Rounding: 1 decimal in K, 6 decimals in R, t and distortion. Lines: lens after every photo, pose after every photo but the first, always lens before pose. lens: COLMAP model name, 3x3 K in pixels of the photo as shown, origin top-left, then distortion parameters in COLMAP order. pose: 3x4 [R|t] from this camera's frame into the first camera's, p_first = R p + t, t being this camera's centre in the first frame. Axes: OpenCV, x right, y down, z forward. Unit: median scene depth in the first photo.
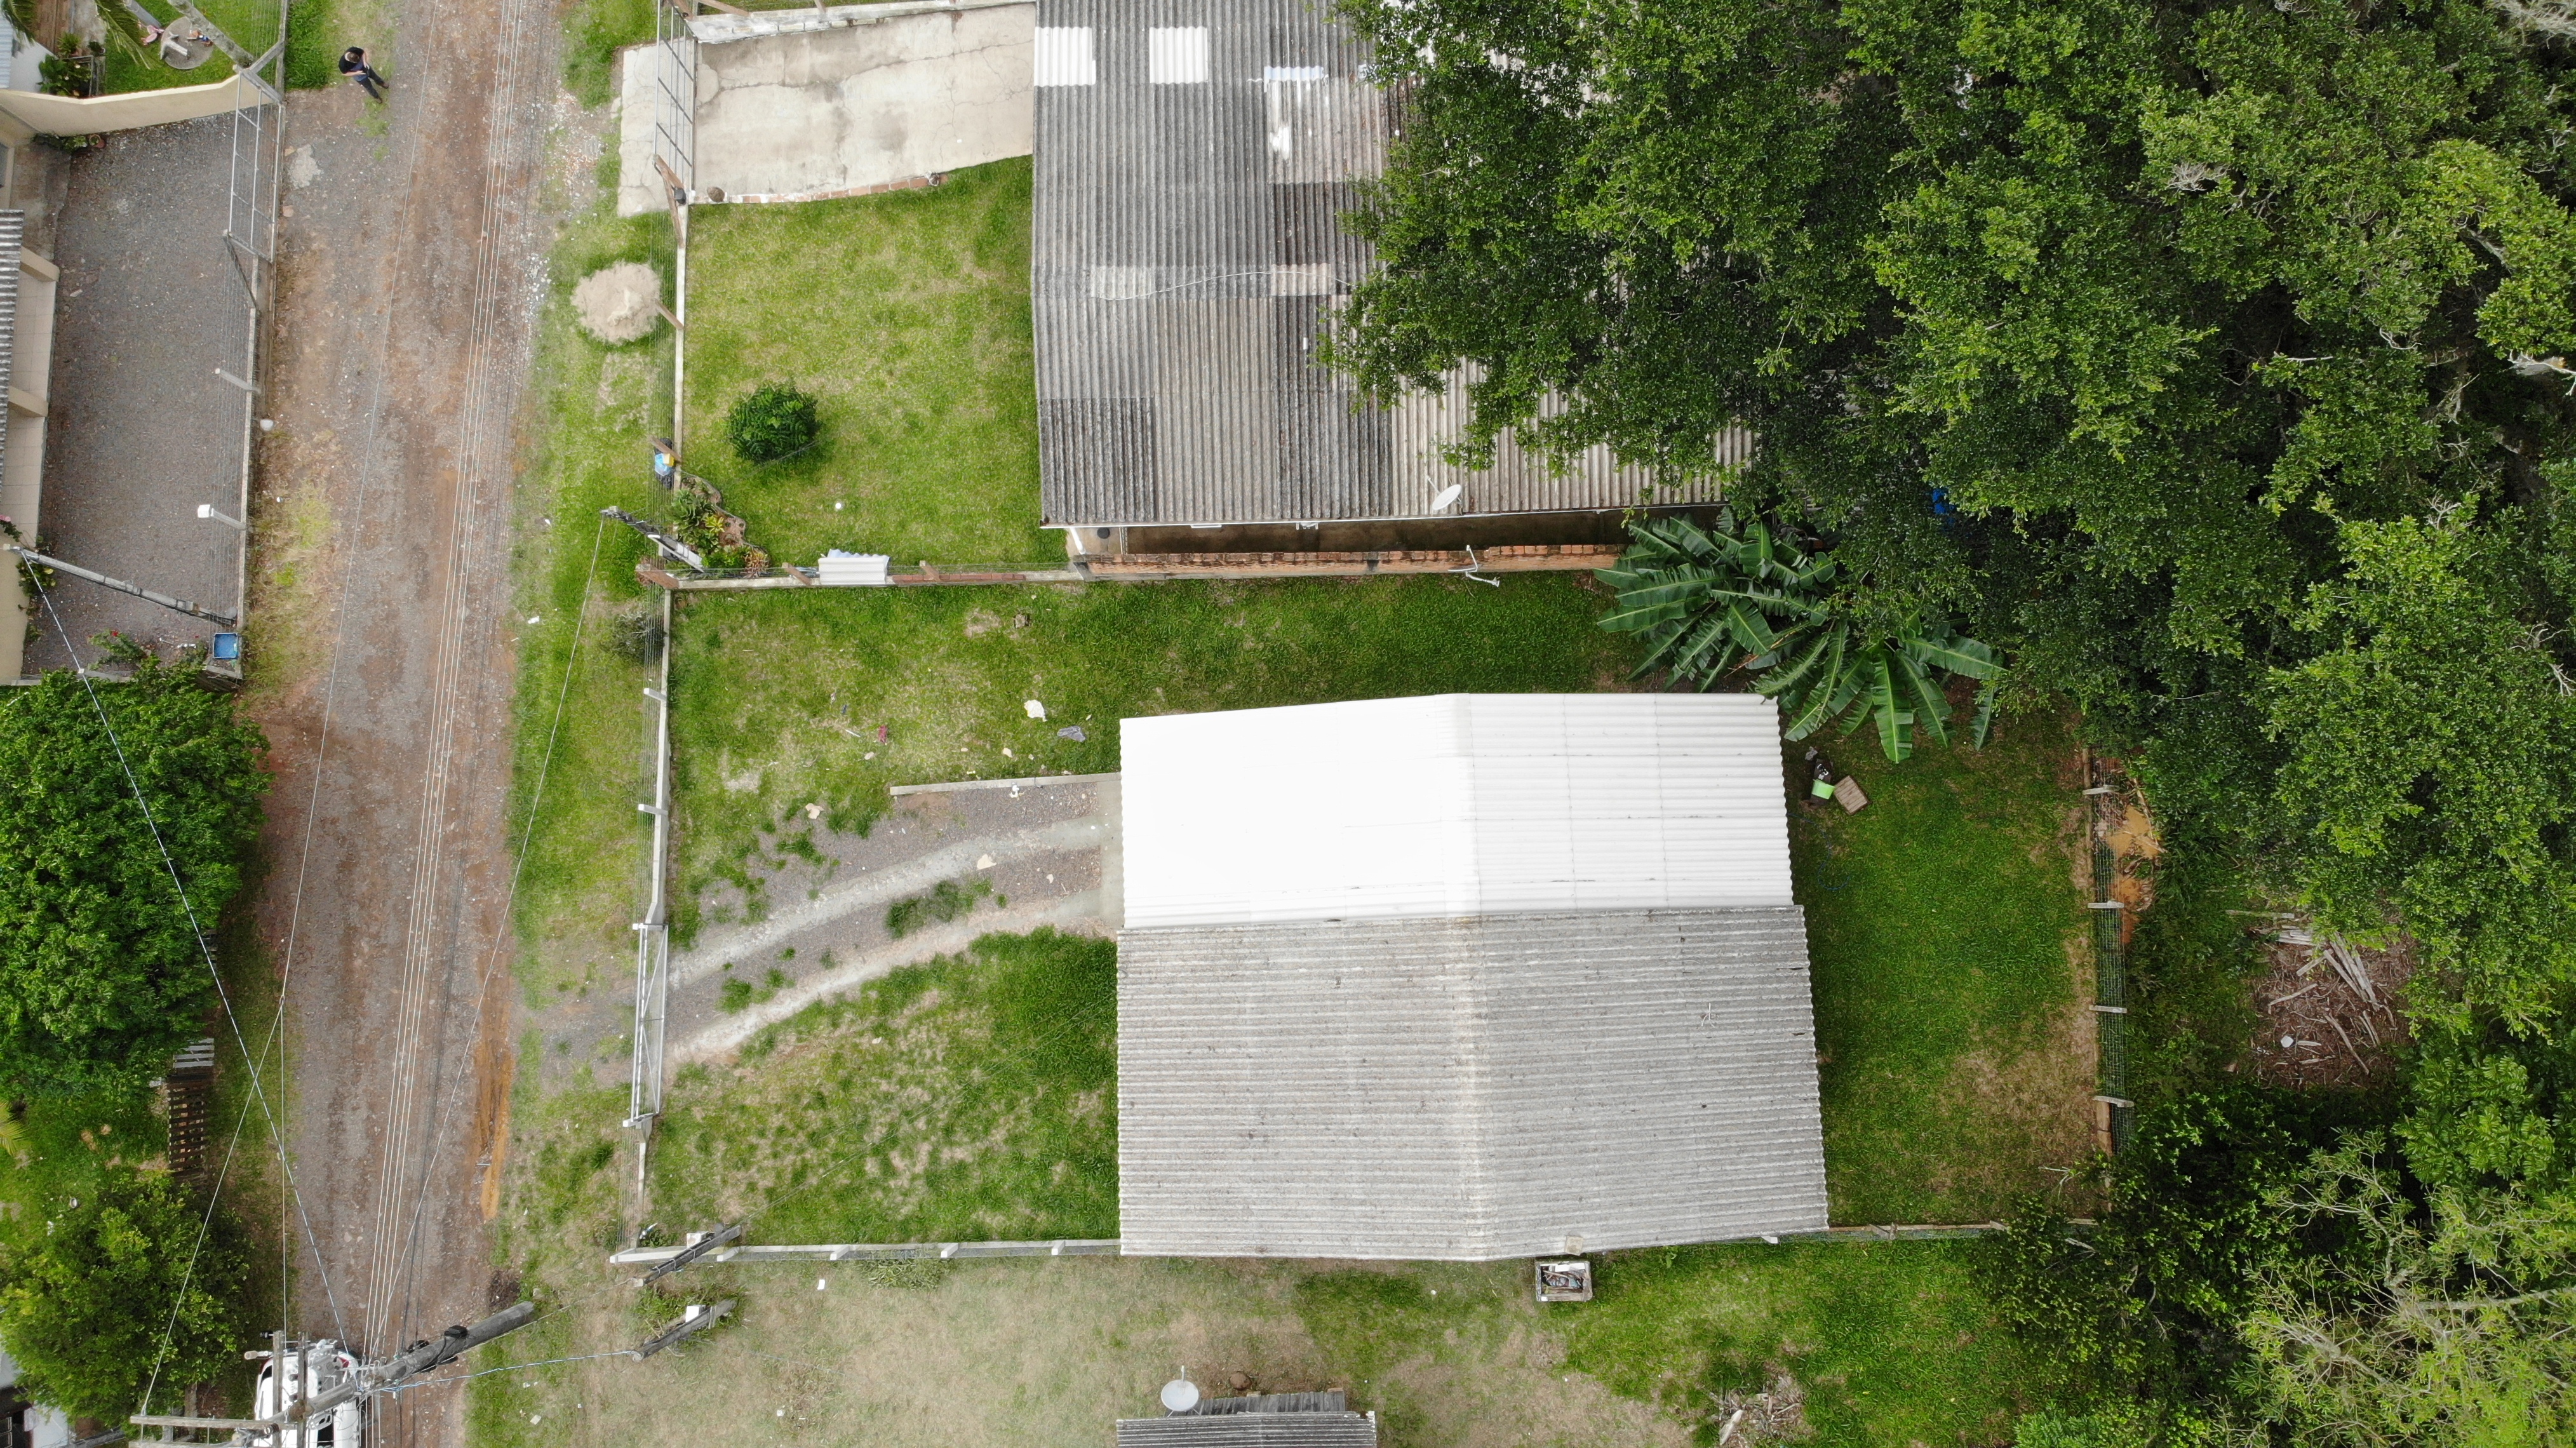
lens RADIAL K [[1872.6, 0, 1293.5], [0, 1872.6, 702.3], [0, 0, 1]] dist [0.157980, -0.370616]
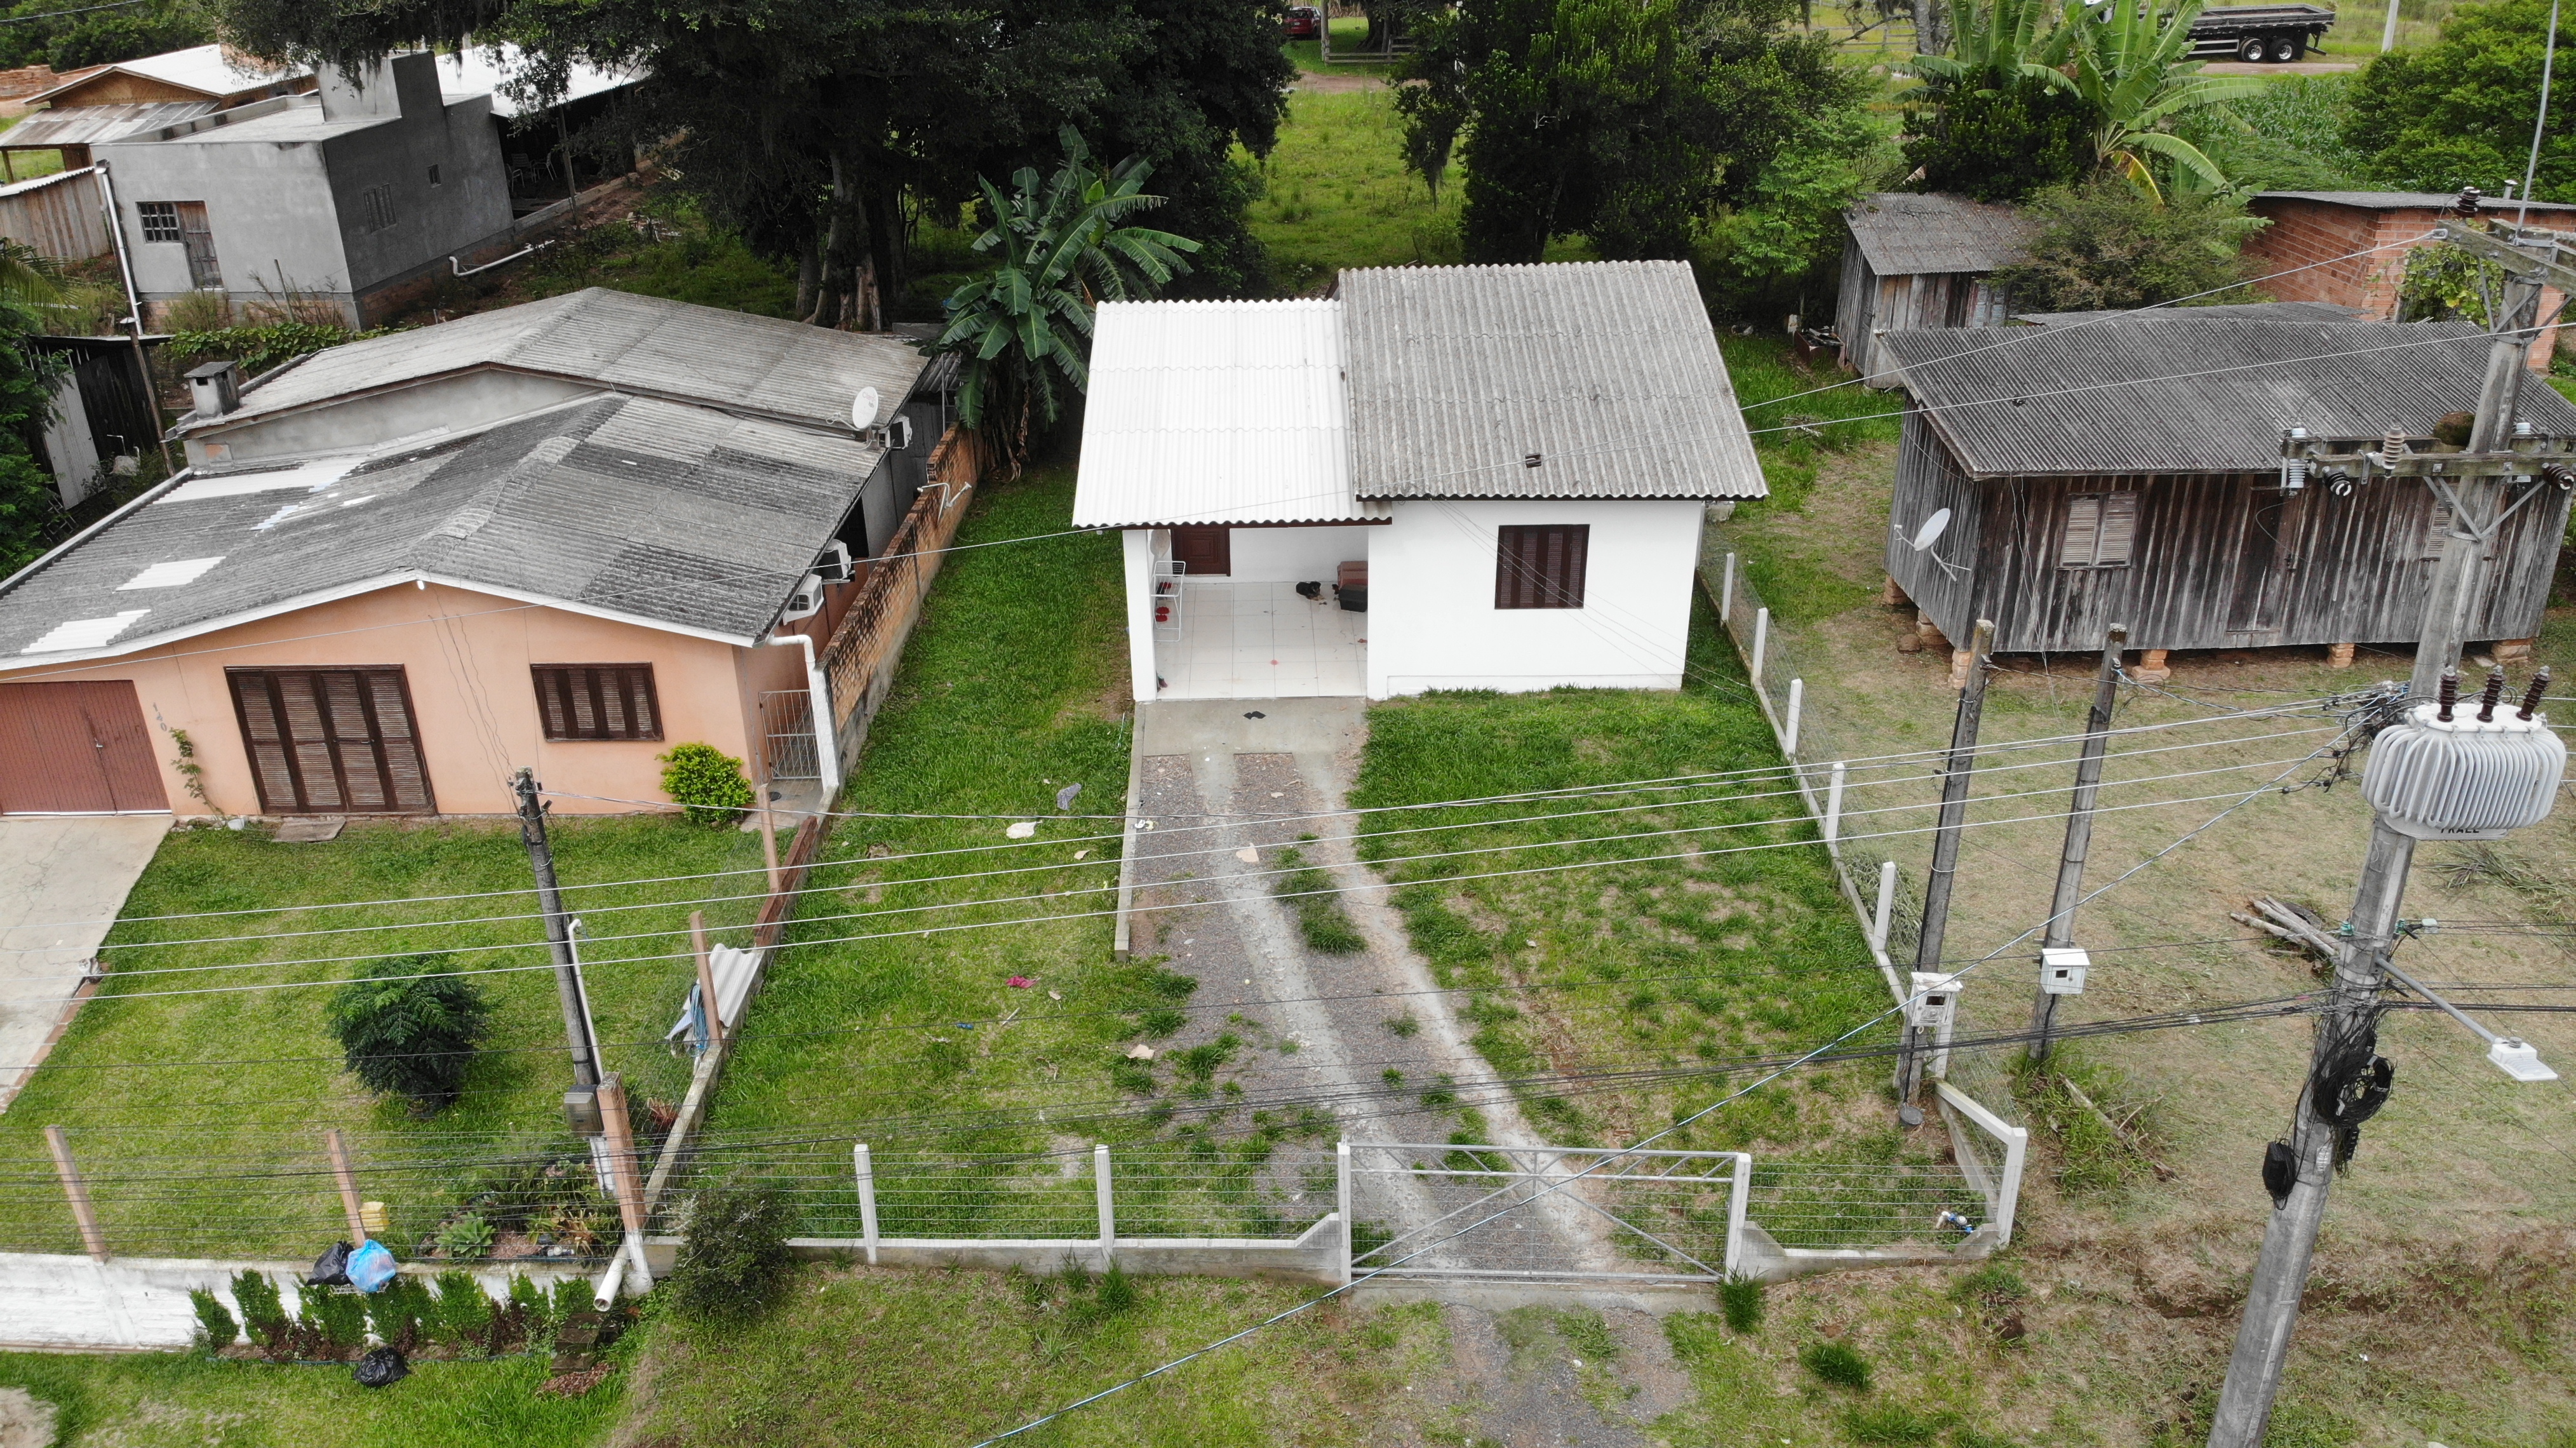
lens RADIAL K [[1887.5, 0, 1288.6], [0, 1887.5, 708.8], [0, 0, 1]] dist [0.053684, -0.150943]
pose [[0.022990, -0.407237, 0.913033, -0.748014], [0.993586, 0.110446, 0.024243, 0.079618], [-0.110714, 0.906620, 0.407164, 0.701535]]
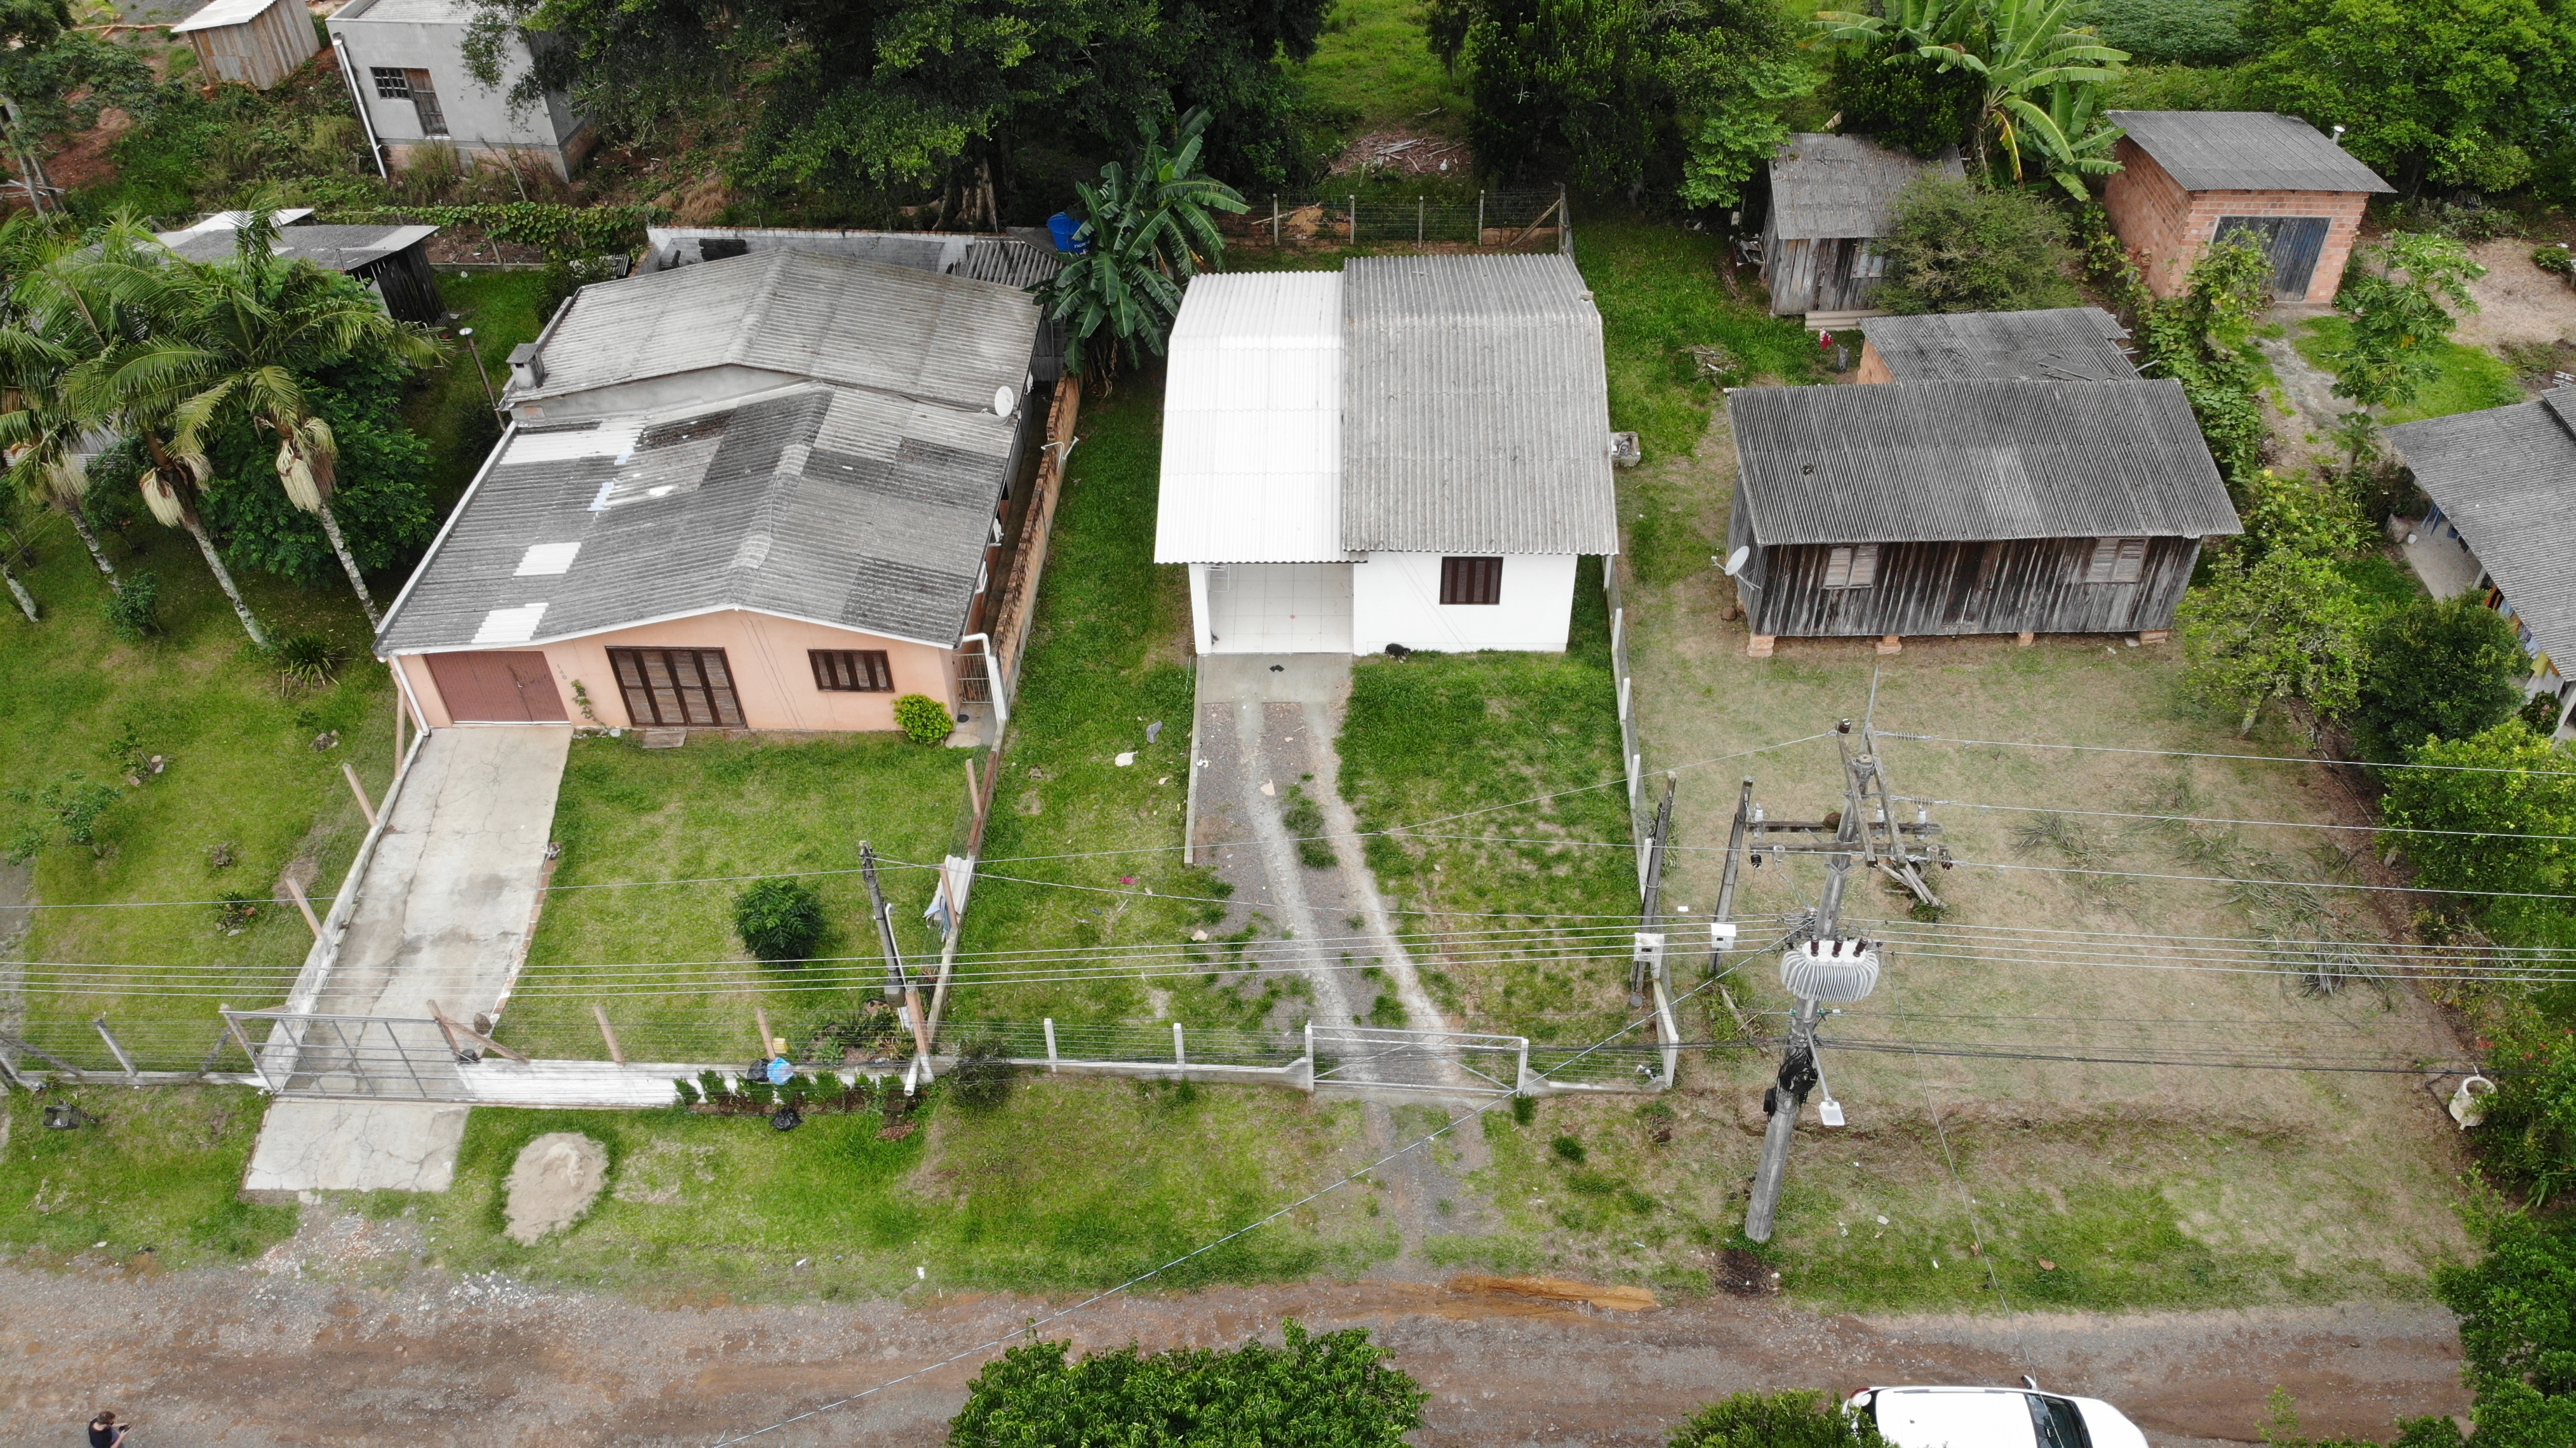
lens RADIAL K [[1872.6, 0, 1293.5], [0, 1872.6, 702.3], [0, 0, 1]] dist [0.157980, -0.370616]
pose [[0.062721, -0.643821, 0.762601, -0.929234], [0.992609, 0.119785, 0.019489, 0.075046], [-0.103895, 0.755742, 0.646575, 0.307389]]
